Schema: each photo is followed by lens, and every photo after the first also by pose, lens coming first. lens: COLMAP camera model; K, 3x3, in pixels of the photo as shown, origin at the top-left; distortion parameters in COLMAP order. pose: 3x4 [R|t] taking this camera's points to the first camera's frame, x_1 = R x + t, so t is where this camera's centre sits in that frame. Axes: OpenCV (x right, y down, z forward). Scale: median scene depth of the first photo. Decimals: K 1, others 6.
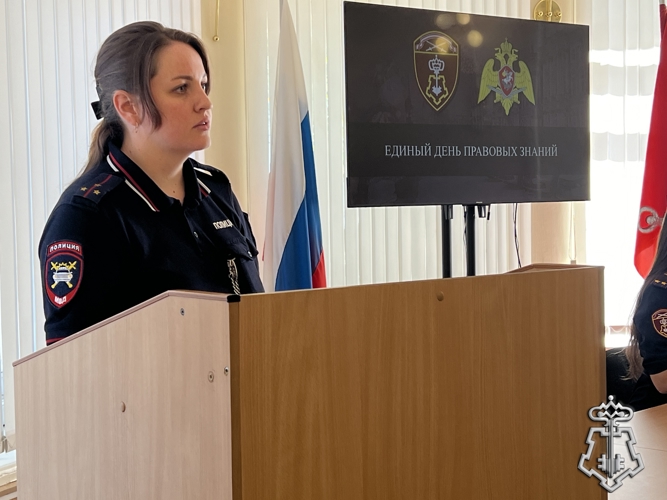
lens RADIAL K [[1191.5, 0, 256.2], [0, 1191.5, 250.4], [0, 0, 1]] dist [0.142585, -0.090477]
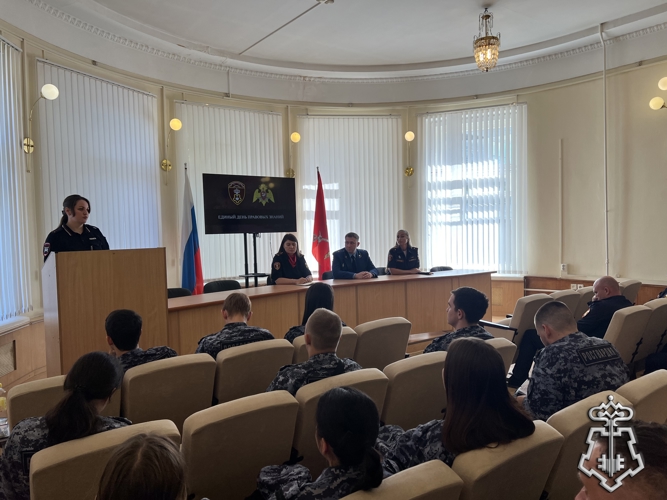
lens RADIAL K [[521.9, 0, 333.5], [0, 521.9, 250.0], [0, 0, 1]] dist [0.002374, -0.001743]
pose [[0.999769, -0.004213, 0.021093, 0.384121], [0.004302, 0.999982, -0.004202, 0.014847], [-0.021075, 0.004291, 0.999769, -0.445176]]
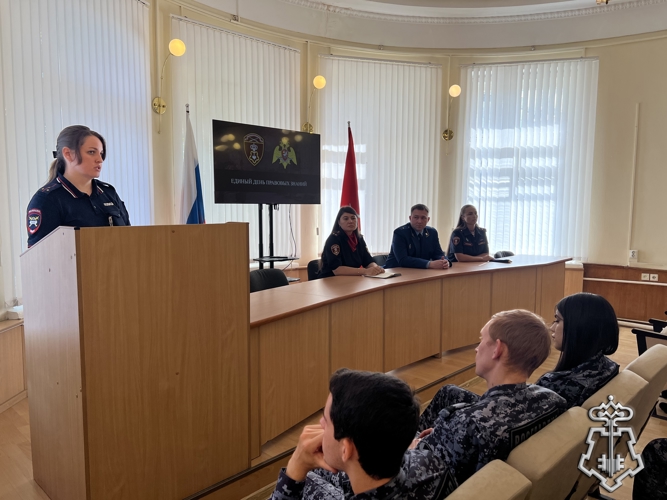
lens RADIAL K [[521.9, 0, 333.5], [0, 521.9, 250.0], [0, 0, 1]] dist [0.002374, -0.001743]
pose [[0.982809, 0.008906, 0.184409, 0.113951], [-0.016854, 0.998993, 0.041581, 0.010212], [-0.183853, -0.043974, 0.981970, -0.098909]]
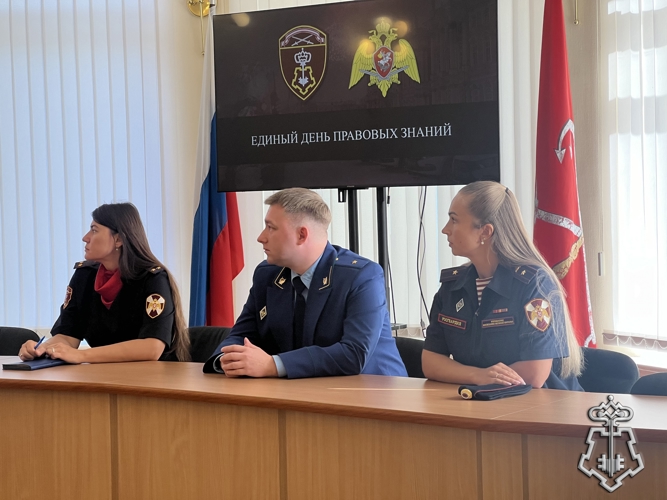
lens RADIAL K [[1498.0, 0, 333.5], [0, 1498.0, 250.0], [0, 0, 1]] dist [0.009412, 0.266341]
pose [[0.365330, 0.048287, -0.929625, 1.396437], [-0.017397, 0.998833, 0.045045, -0.044047], [0.930715, -0.000284, 0.365744, 0.536584]]
